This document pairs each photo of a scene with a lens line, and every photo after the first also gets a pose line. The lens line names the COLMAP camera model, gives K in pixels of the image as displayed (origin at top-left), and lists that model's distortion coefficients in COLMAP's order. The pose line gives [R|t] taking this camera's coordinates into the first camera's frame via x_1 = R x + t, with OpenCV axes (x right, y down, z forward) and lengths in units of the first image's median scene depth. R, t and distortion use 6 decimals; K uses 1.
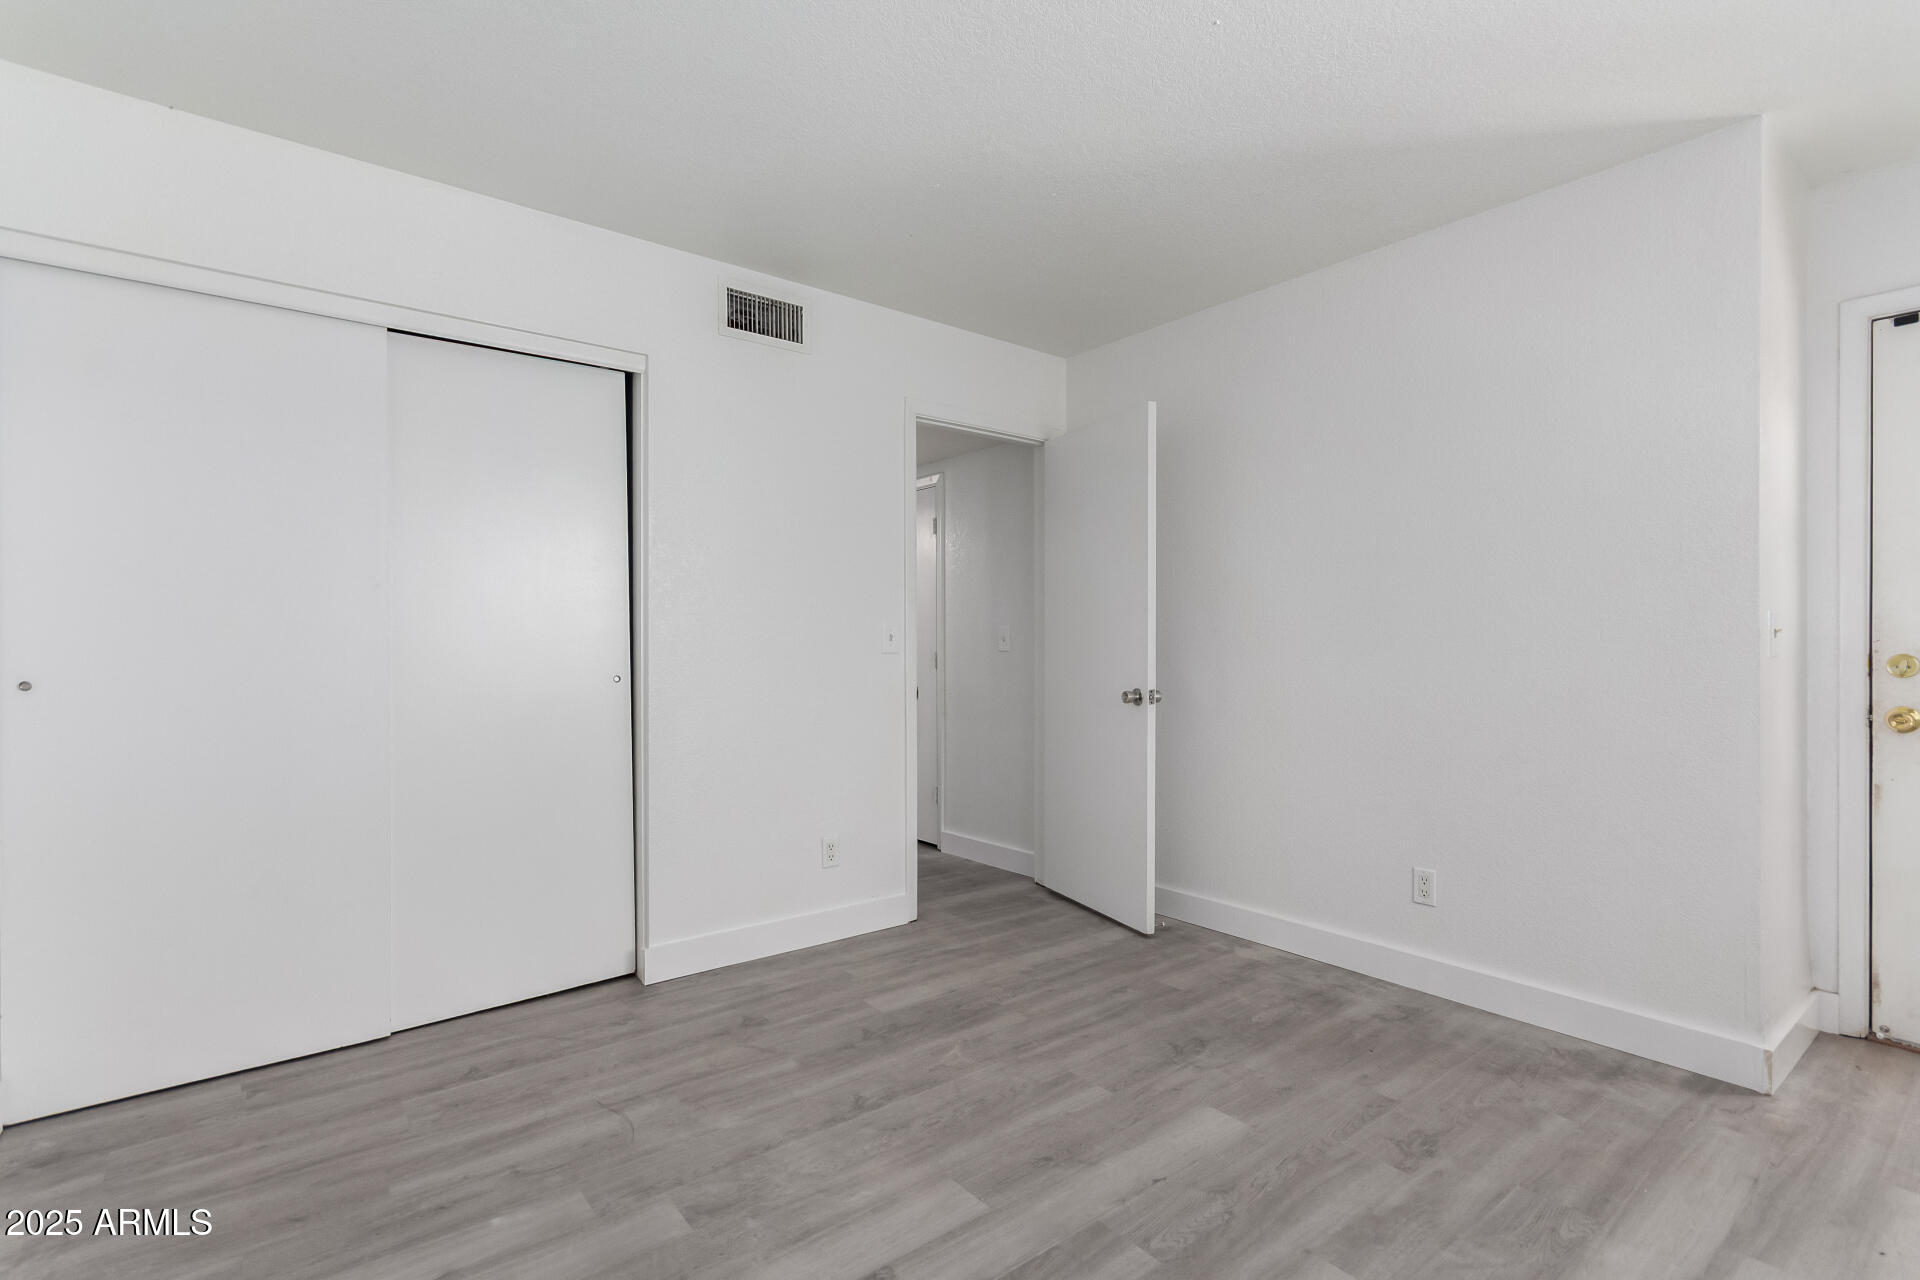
lens RADIAL K [[889.2, 0, 958.5], [0, 889.2, 642.6], [0, 0, 1]] dist [0.003120, 0.002593]
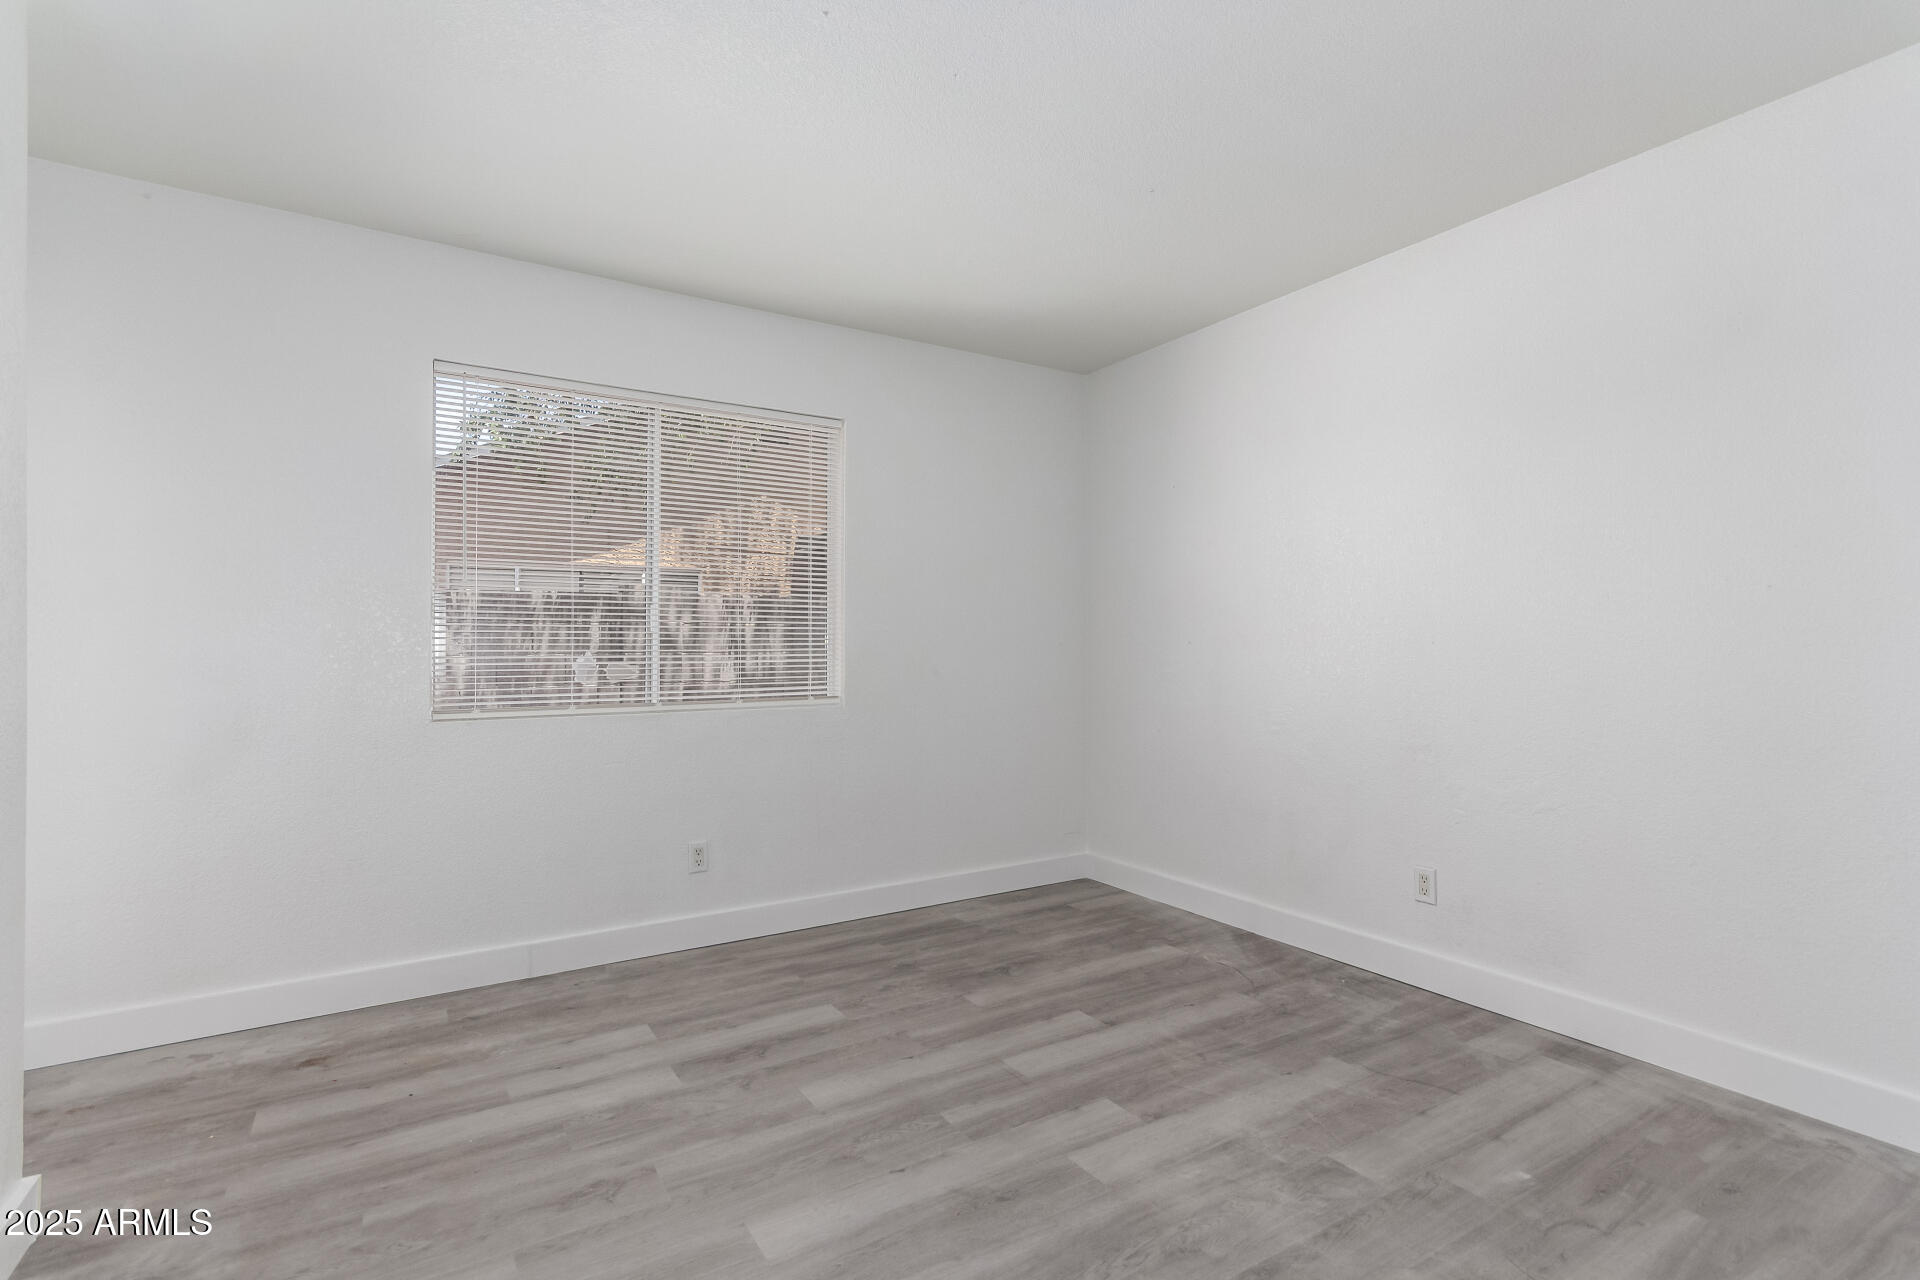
lens RADIAL K [[889.2, 0, 962.3], [0, 889.2, 645.8], [0, 0, 1]] dist [0.003120, 0.002593]
pose [[-0.993602, 0.004718, 0.112836, 0.034530], [0.004095, 0.999975, -0.005751, 0.007497], [-0.112860, -0.005252, -0.993597, 2.028260]]
